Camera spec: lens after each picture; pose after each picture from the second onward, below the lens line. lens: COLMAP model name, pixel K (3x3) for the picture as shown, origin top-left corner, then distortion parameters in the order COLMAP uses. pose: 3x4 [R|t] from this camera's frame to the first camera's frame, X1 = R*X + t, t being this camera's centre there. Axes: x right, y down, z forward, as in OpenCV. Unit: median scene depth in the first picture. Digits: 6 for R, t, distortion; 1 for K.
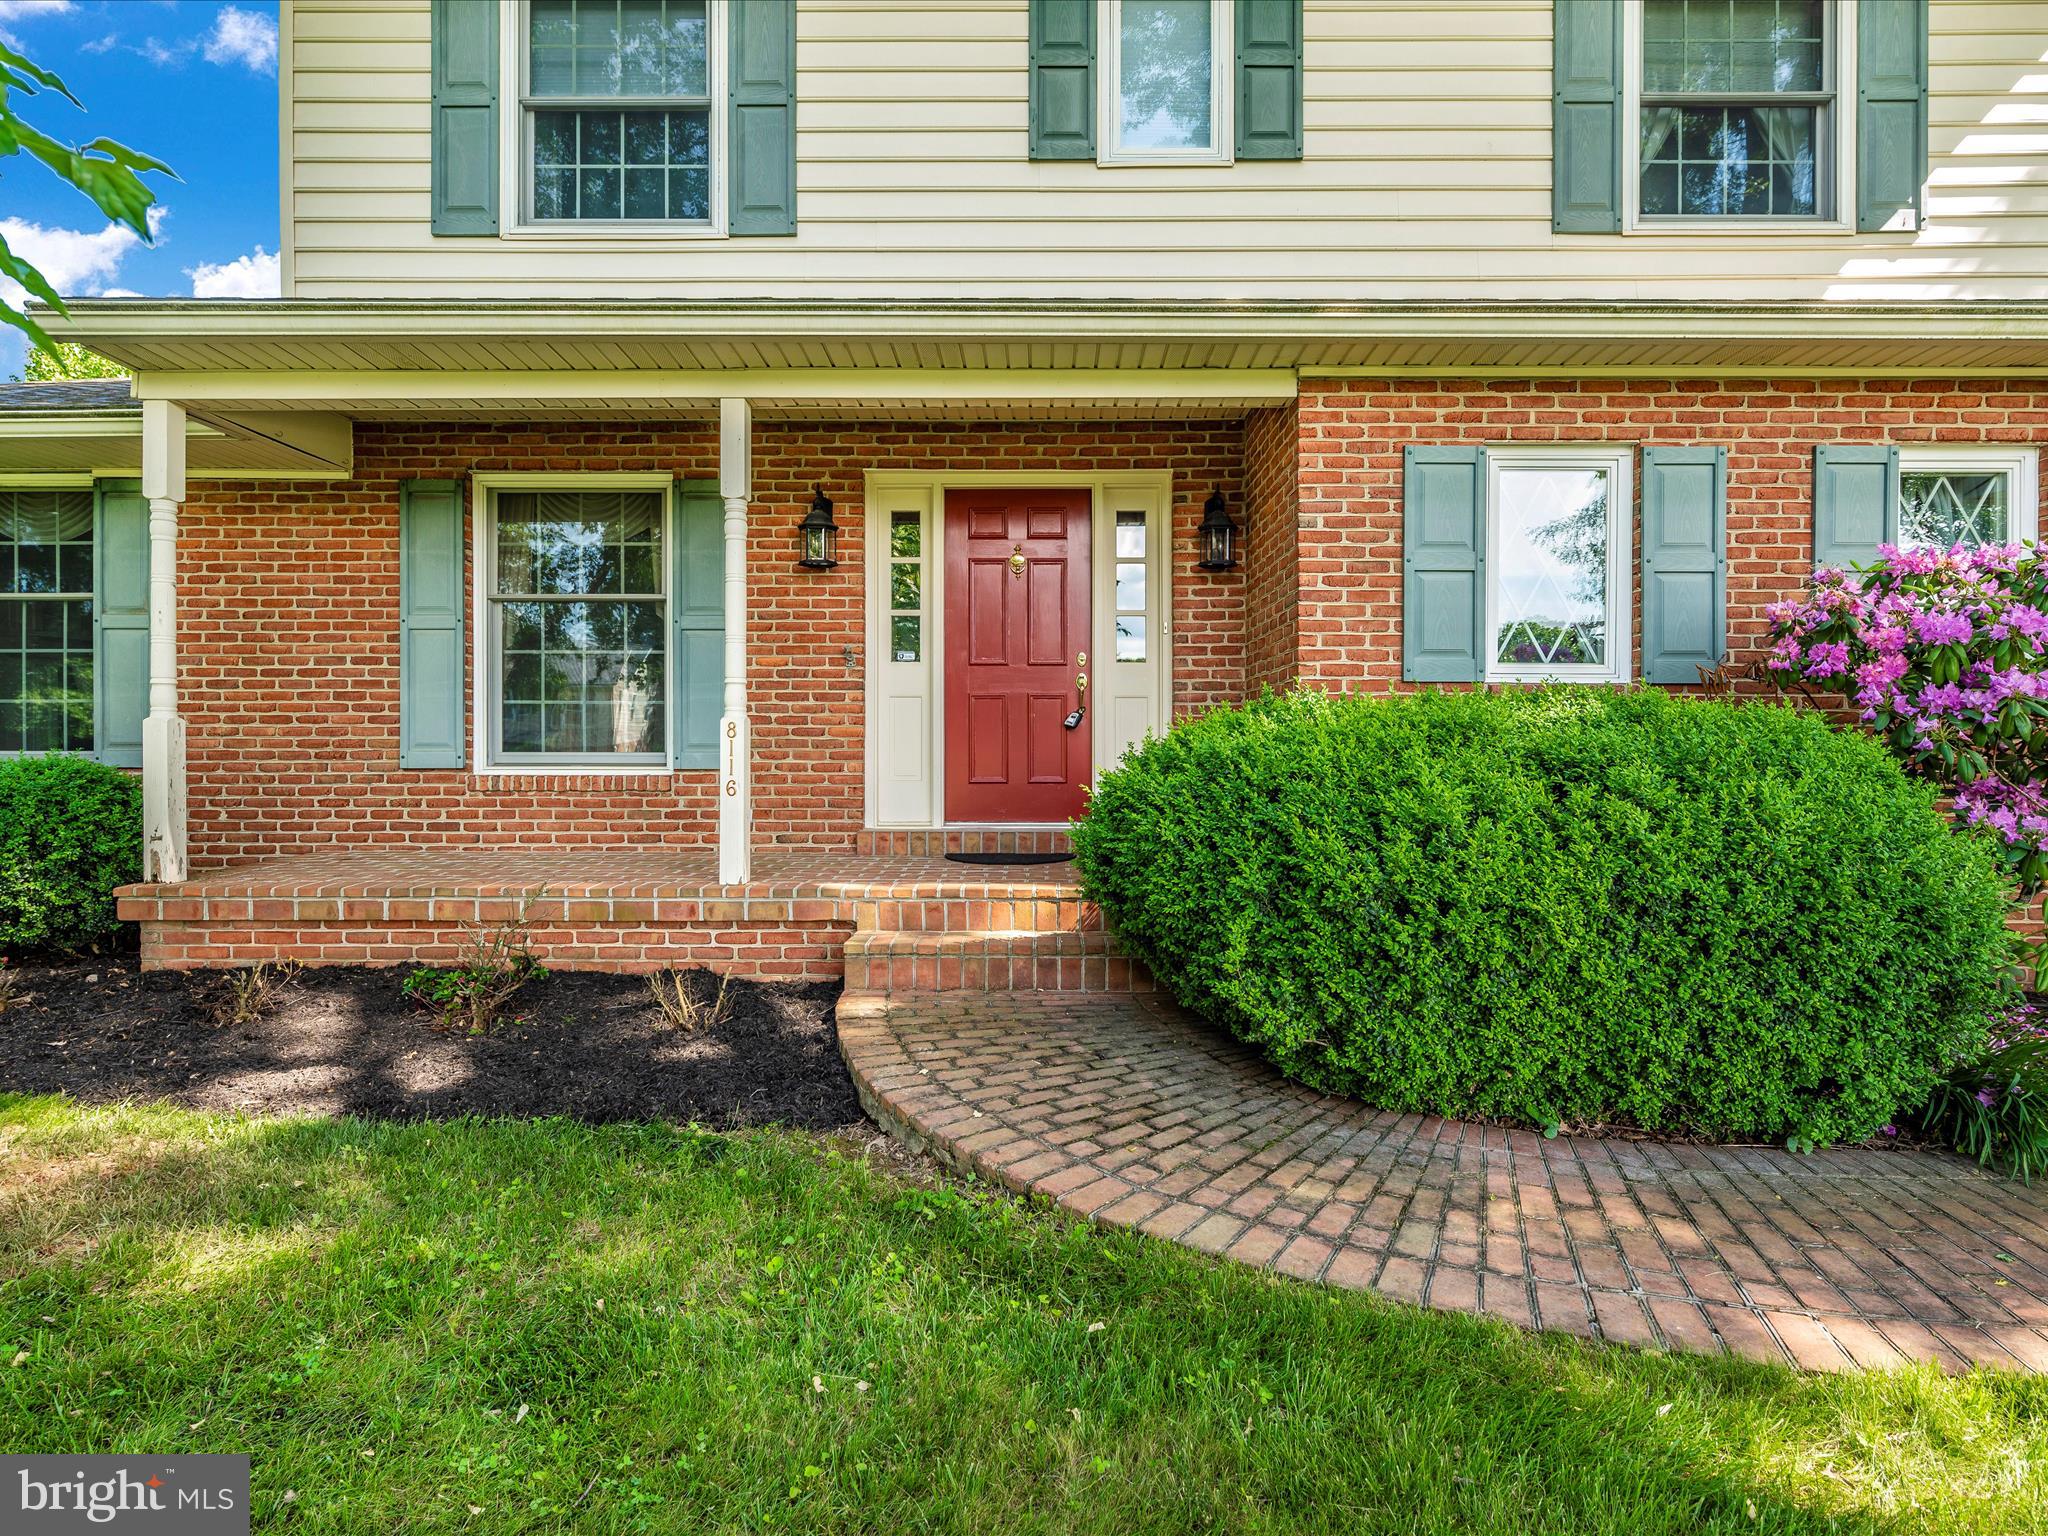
lens RADIAL K [[1122.1, 0, 1114.4], [0, 1122.1, 692.5], [0, 0, 1]] dist [0.001093, -0.000400]
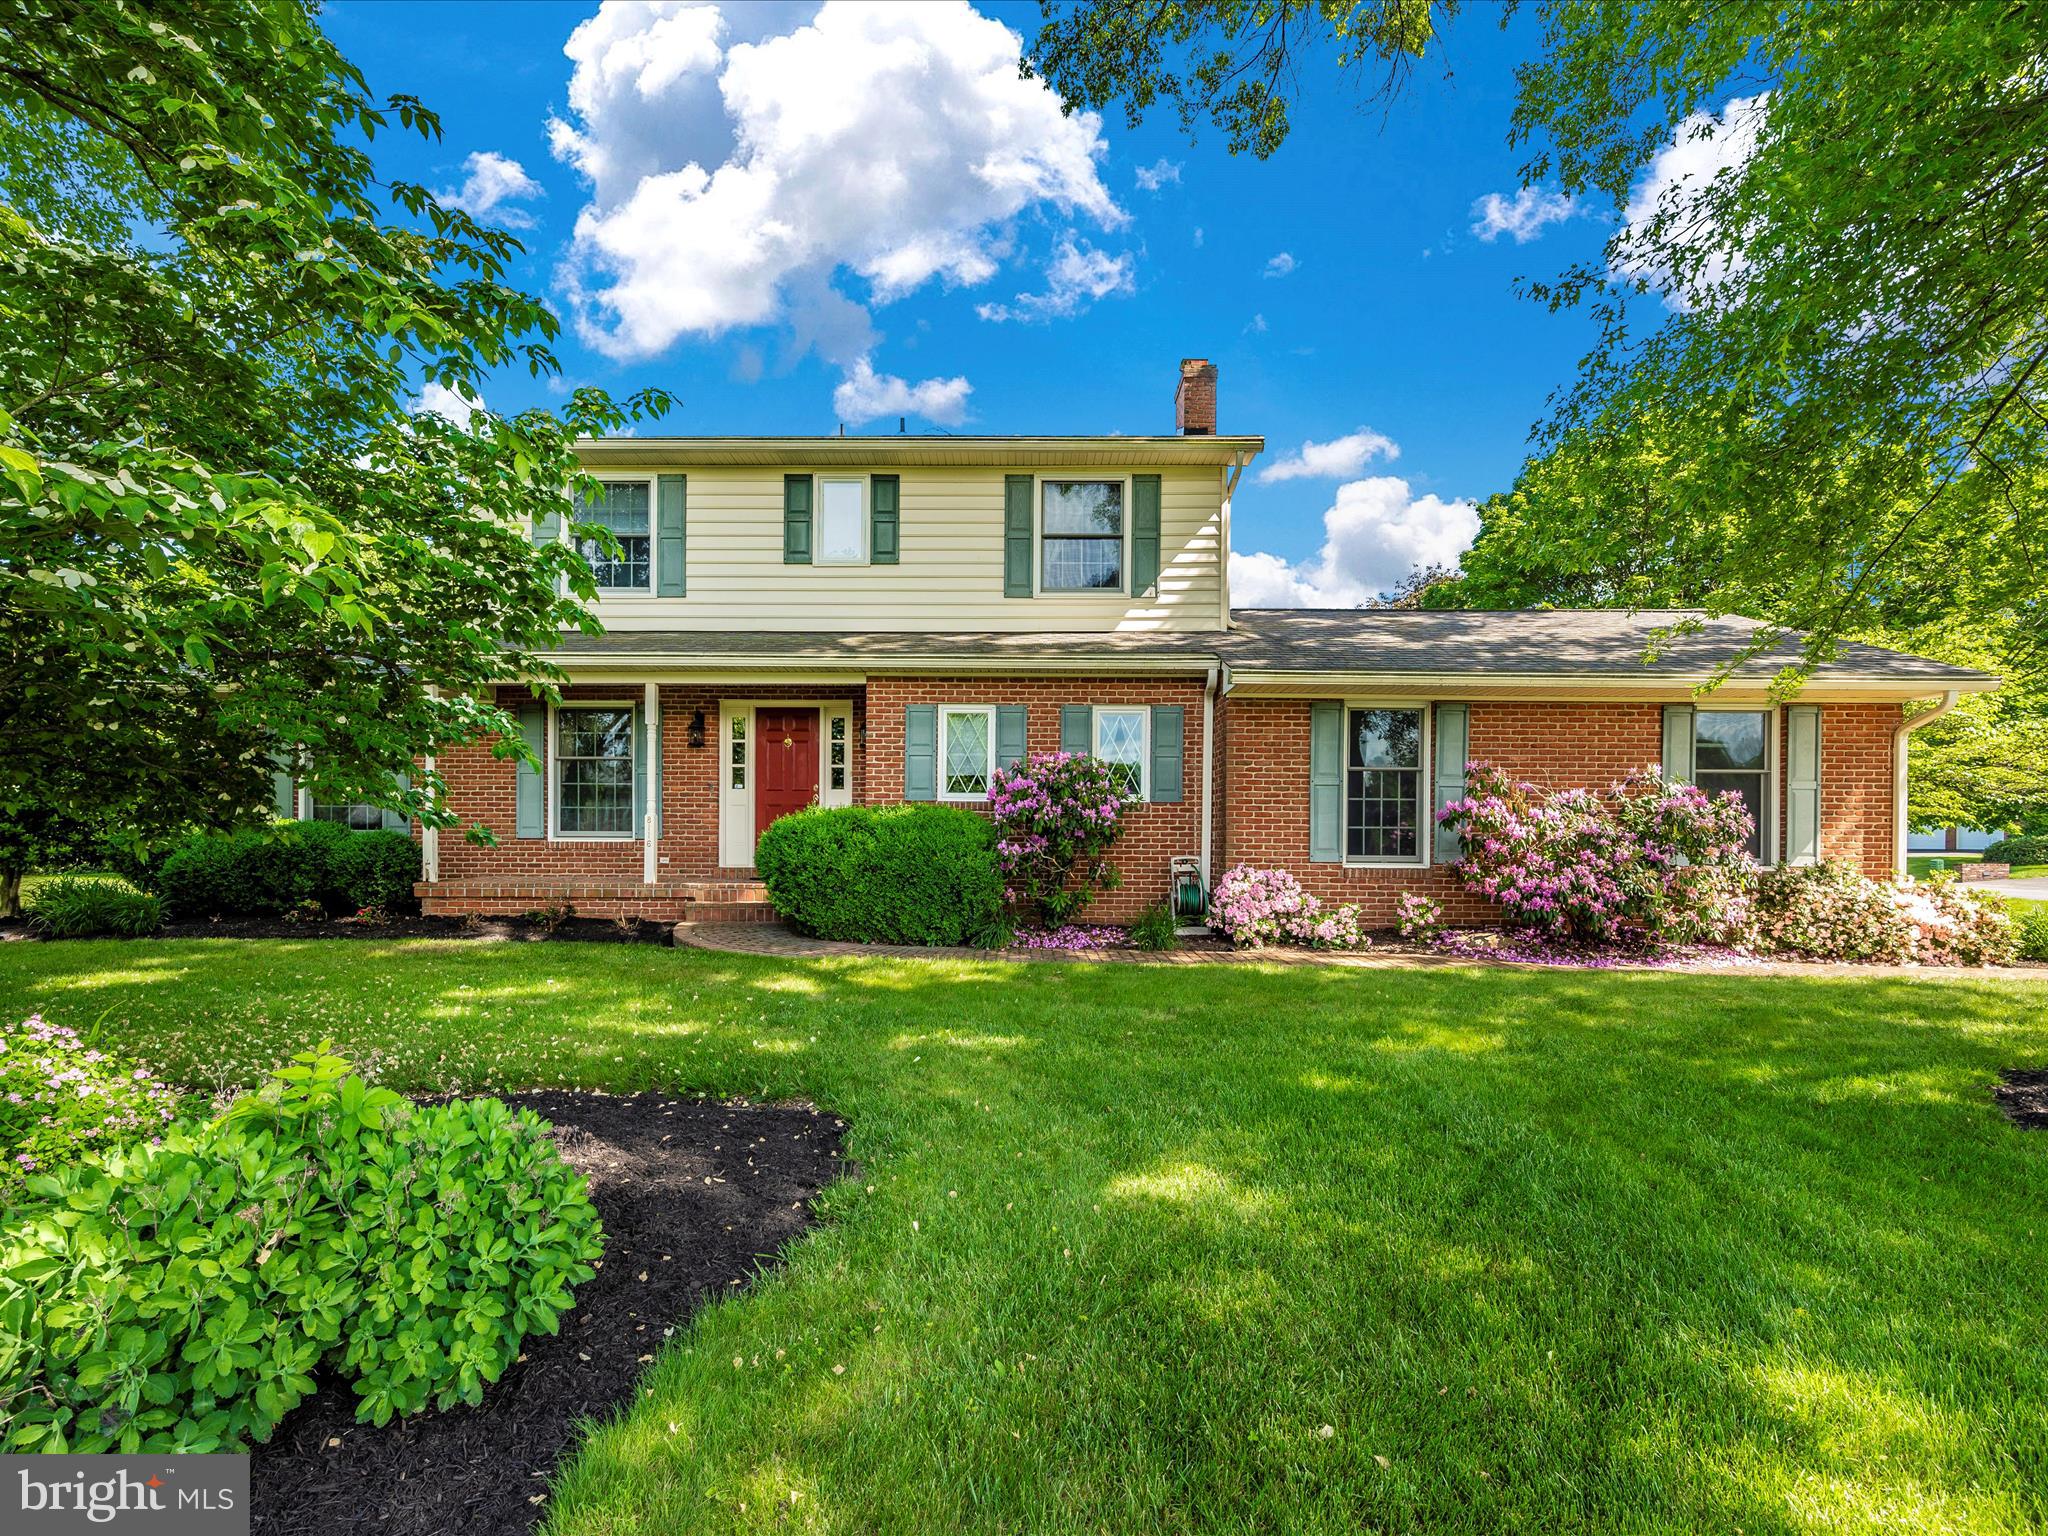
lens RADIAL K [[1360.5, 0, 1080.5], [0, 1360.5, 790.8], [0, 0, 1]] dist [0.002321, -0.003061]
pose [[0.990278, -0.000017, -0.139103, 0.860607], [0.000192, 0.999999, 0.001246, -0.028320], [0.139103, -0.001260, 0.990277, -1.546985]]
